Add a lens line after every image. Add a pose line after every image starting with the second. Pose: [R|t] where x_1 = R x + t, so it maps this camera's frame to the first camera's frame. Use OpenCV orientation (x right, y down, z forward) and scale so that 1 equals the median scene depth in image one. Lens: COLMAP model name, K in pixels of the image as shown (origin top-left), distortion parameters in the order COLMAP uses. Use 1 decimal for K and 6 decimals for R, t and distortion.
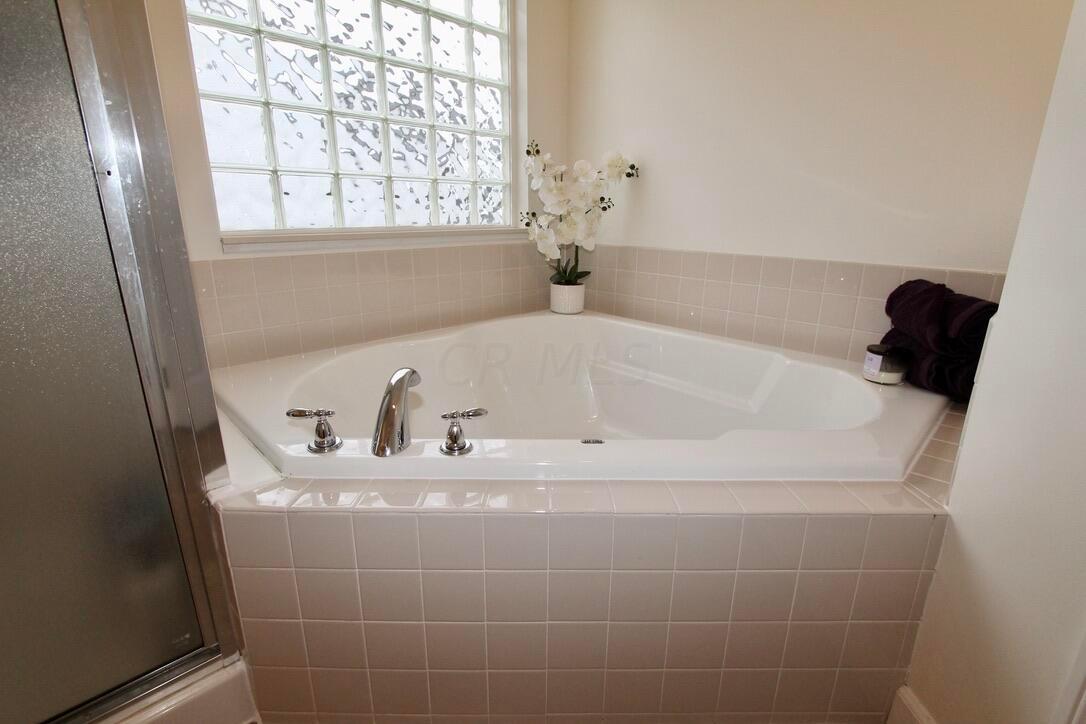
lens RADIAL K [[505.3, 0, 550.7], [0, 505.3, 356.9], [0, 0, 1]] dist [0.001363, 0.000026]
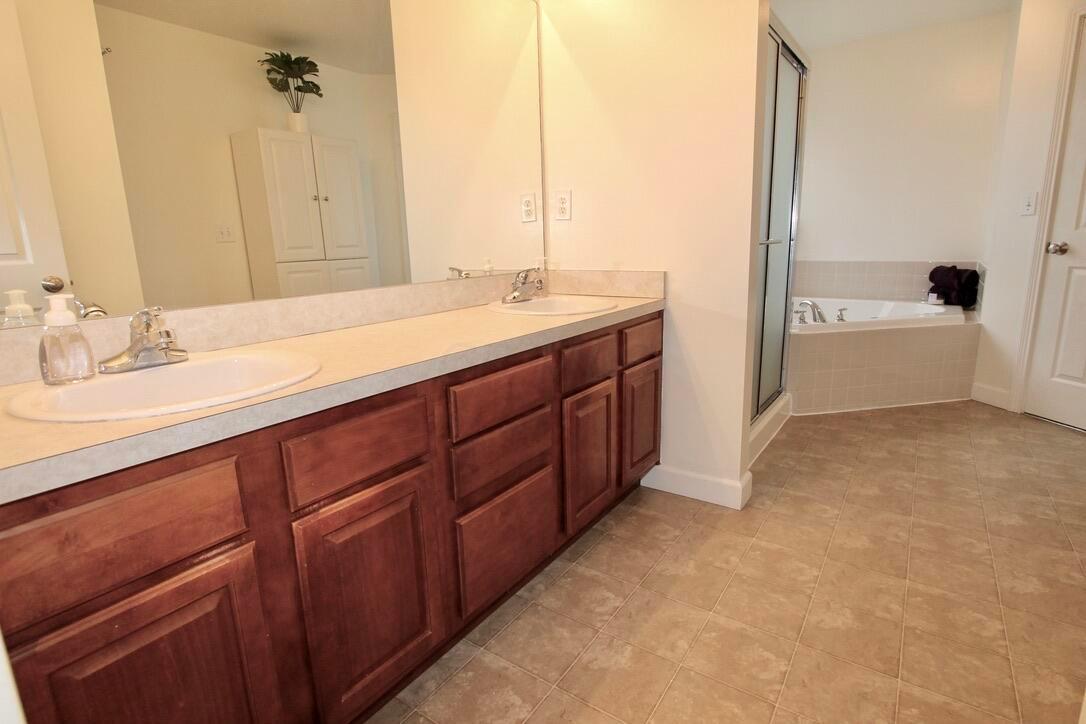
lens RADIAL K [[554.6, 0, 543.0], [0, 554.6, 362.0], [0, 0, 1]] dist [-0.001399, 0.000525]
pose [[0.982748, -0.071313, 0.170649, -1.921155], [0.083207, 0.994502, -0.063583, 0.370290], [-0.165176, 0.076686, 0.983278, -1.515764]]
